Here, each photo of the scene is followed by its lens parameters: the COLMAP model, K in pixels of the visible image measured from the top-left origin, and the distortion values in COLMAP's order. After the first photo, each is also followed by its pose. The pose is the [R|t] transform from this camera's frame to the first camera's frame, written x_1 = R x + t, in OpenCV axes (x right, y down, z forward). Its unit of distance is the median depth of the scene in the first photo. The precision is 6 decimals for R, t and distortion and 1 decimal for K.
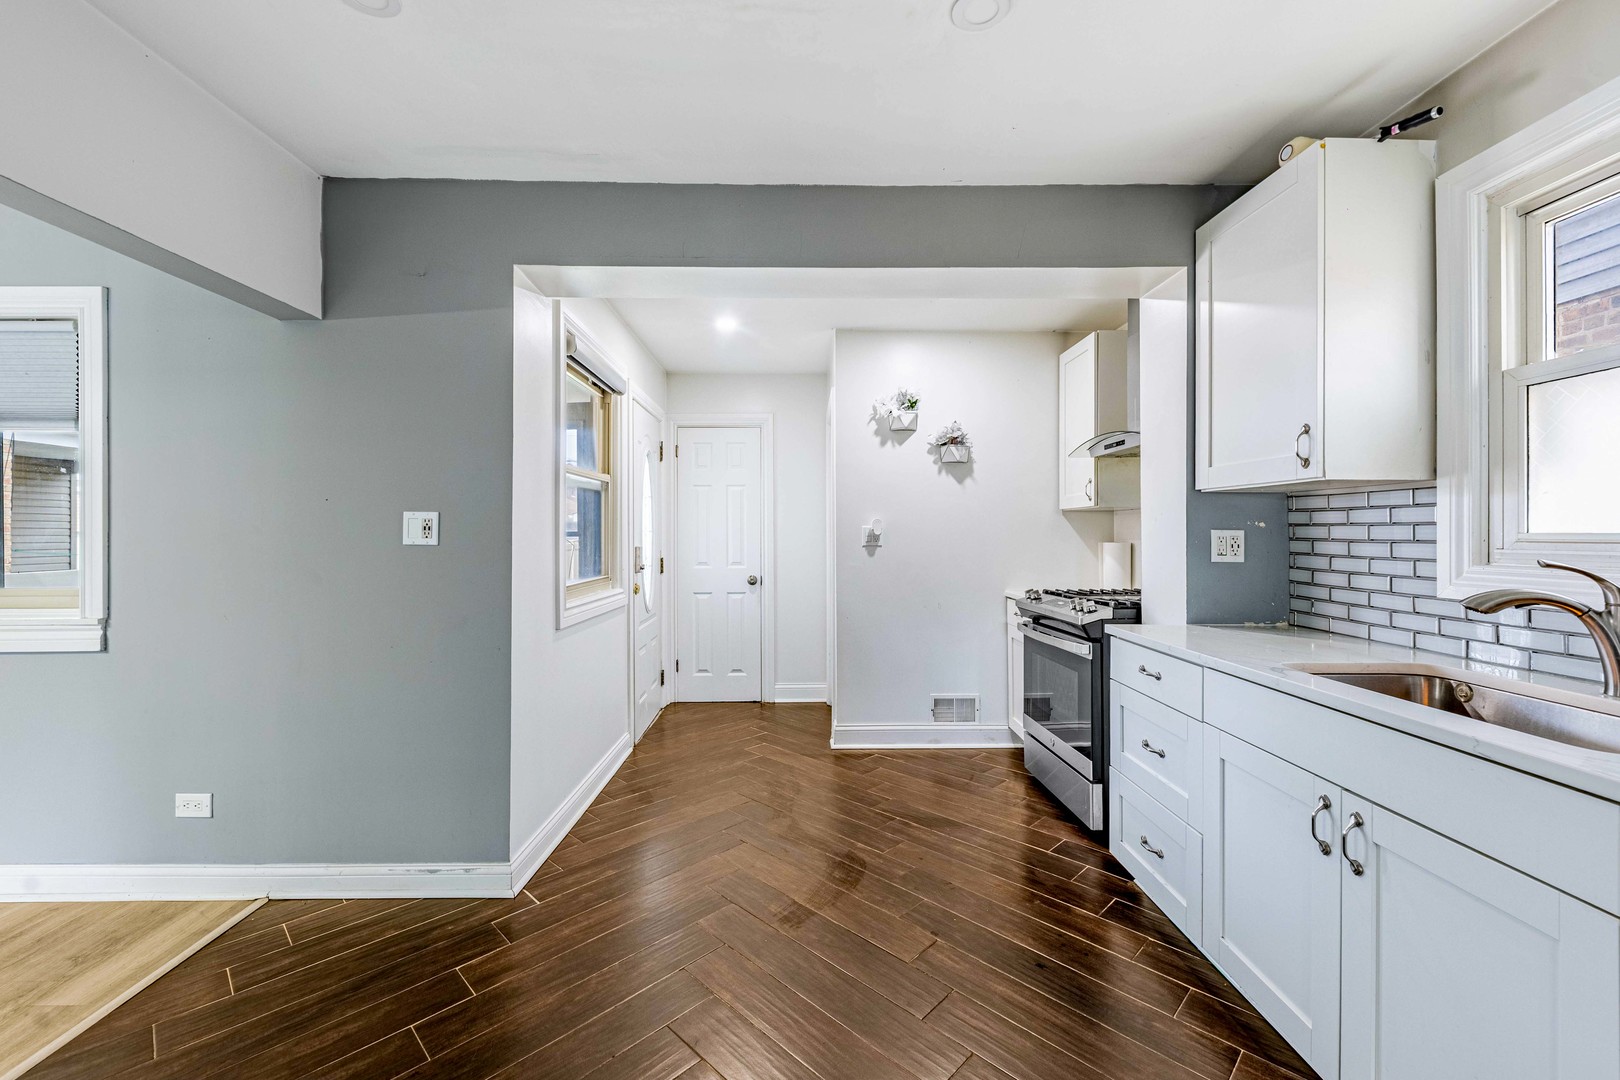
lens RADIAL K [[664.1, 0, 807.8], [0, 664.1, 537.1], [0, 0, 1]] dist [0.001886, -0.000834]
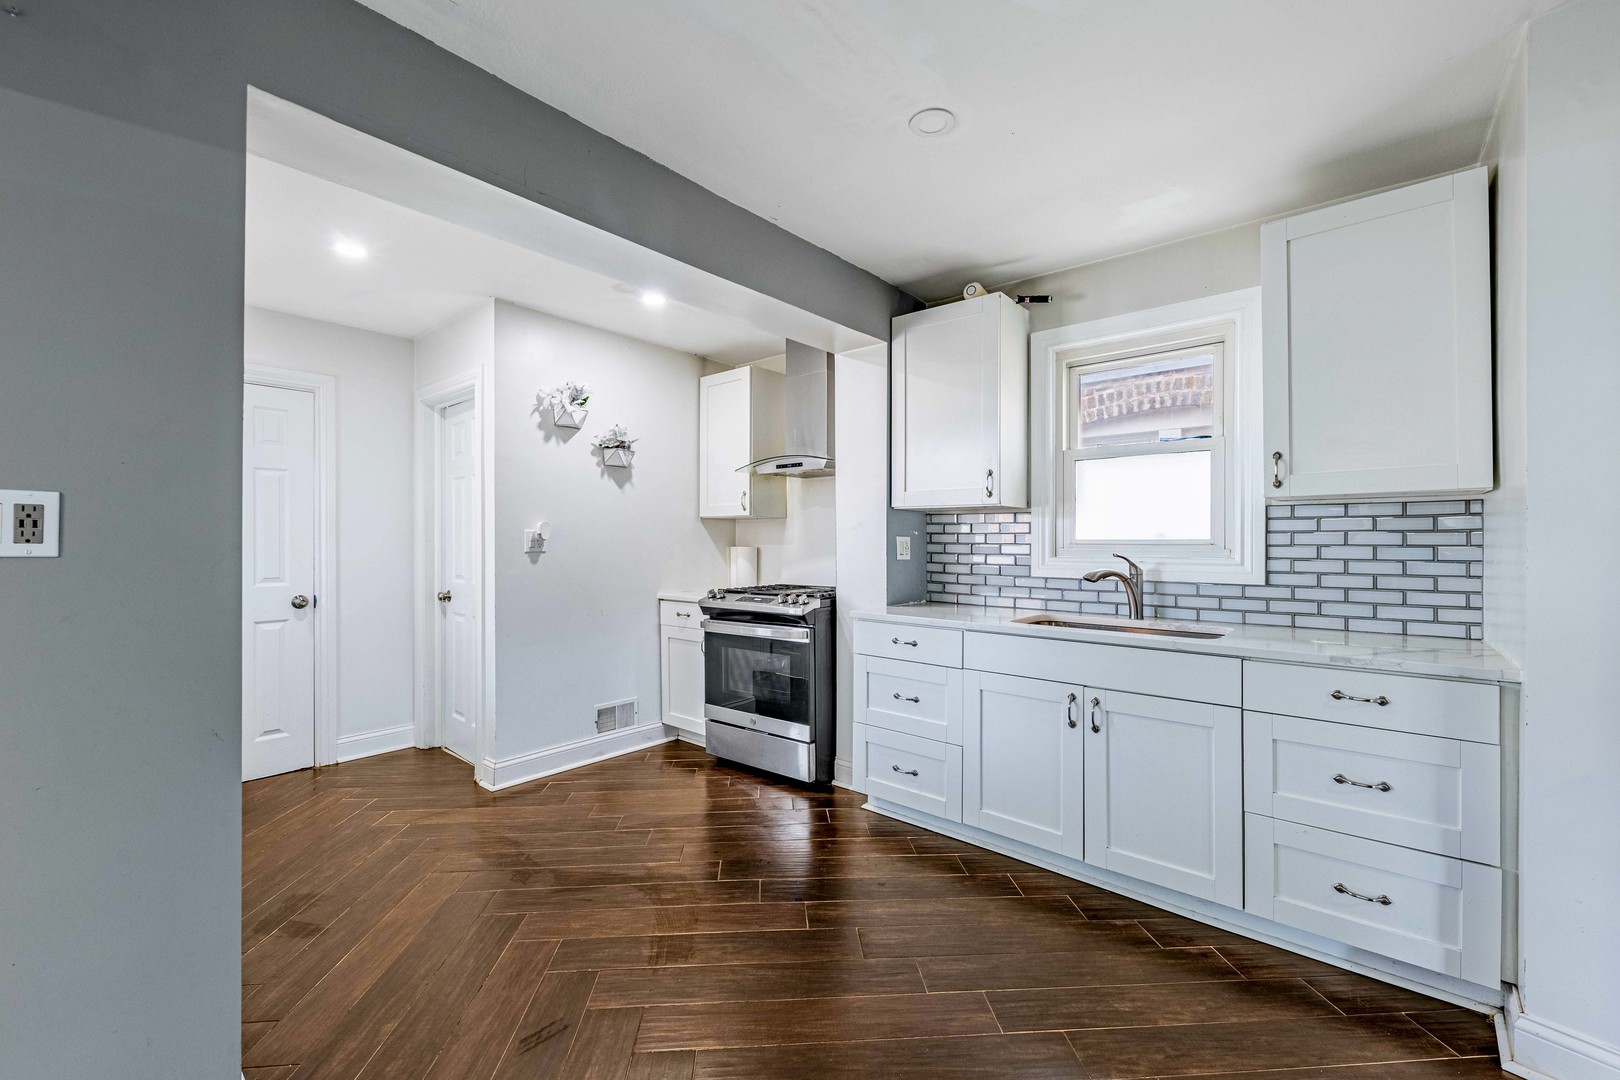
lens RADIAL K [[664.1, 0, 807.0], [0, 664.1, 542.6], [0, 0, 1]] dist [0.001886, -0.000834]
pose [[0.659313, -0.000365, 0.751868, -0.510212], [0.000588, 1.000000, -0.000031, 0.001593], [-0.751868, 0.000463, 0.659313, 0.209317]]
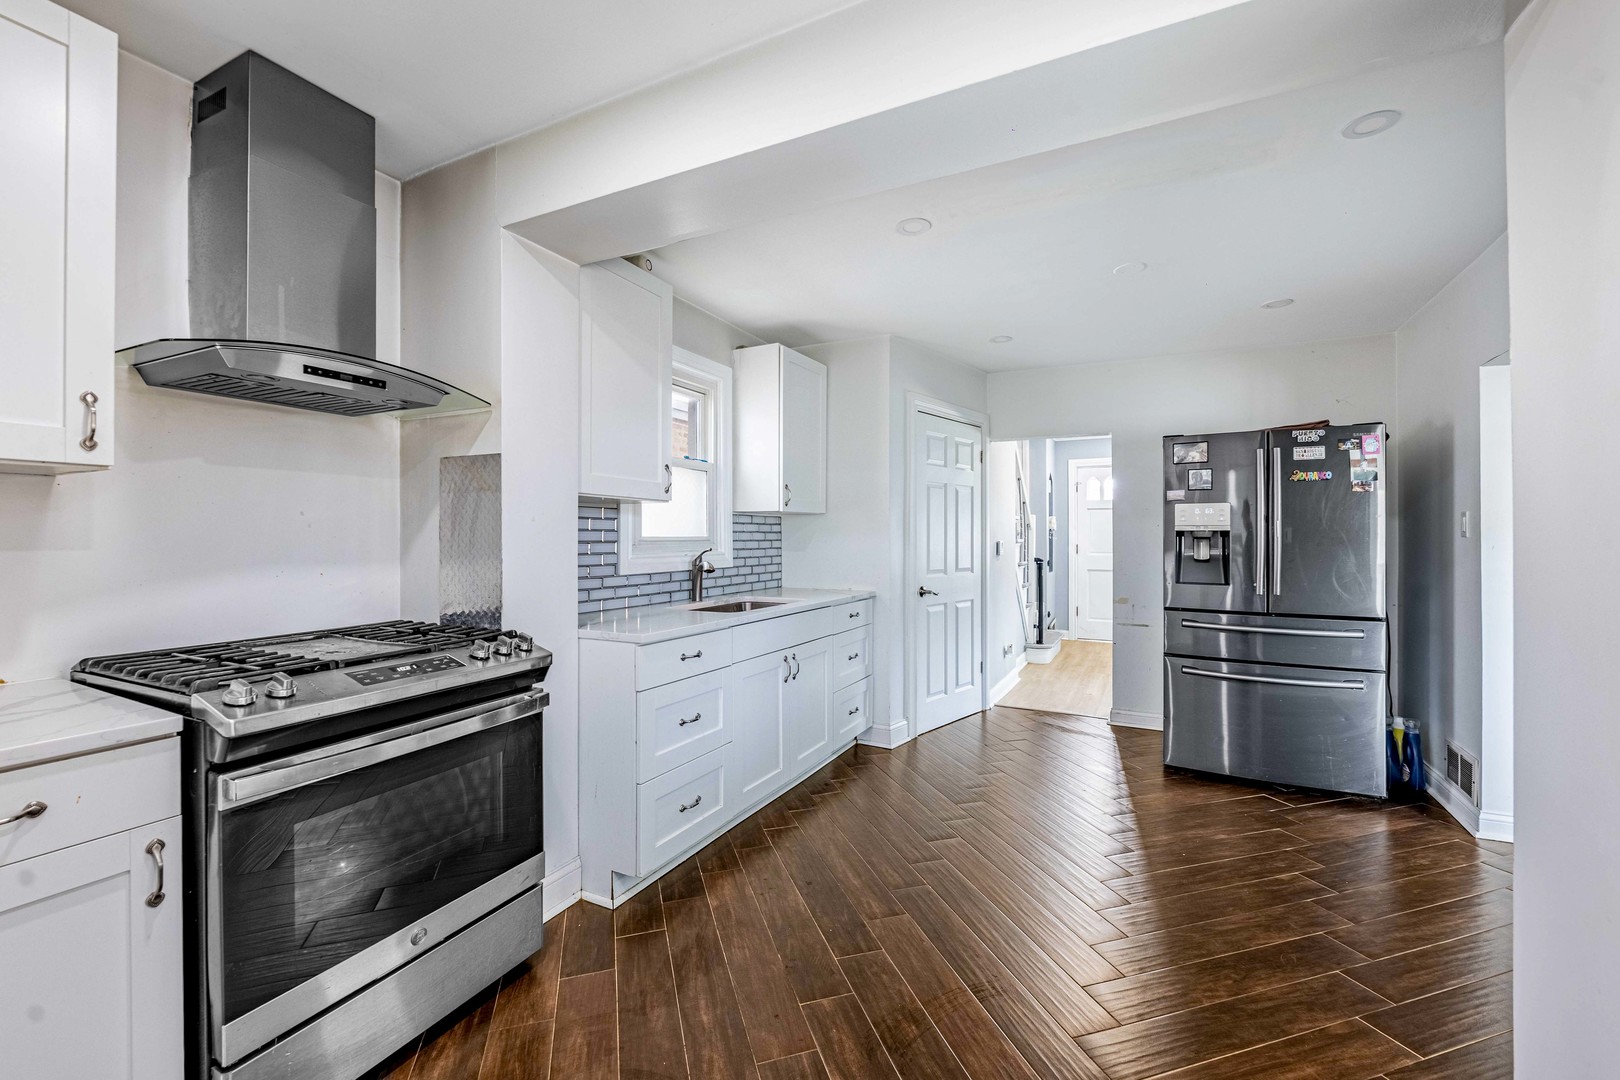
lens RADIAL K [[664.1, 0, 817.3], [0, 664.1, 534.5], [0, 0, 1]] dist [0.001886, -0.000834]
pose [[-0.889408, 0.001764, 0.457110, -0.175203], [0.001359, 0.999998, -0.001213, -0.005967], [-0.457111, -0.000458, -0.889409, 1.569529]]
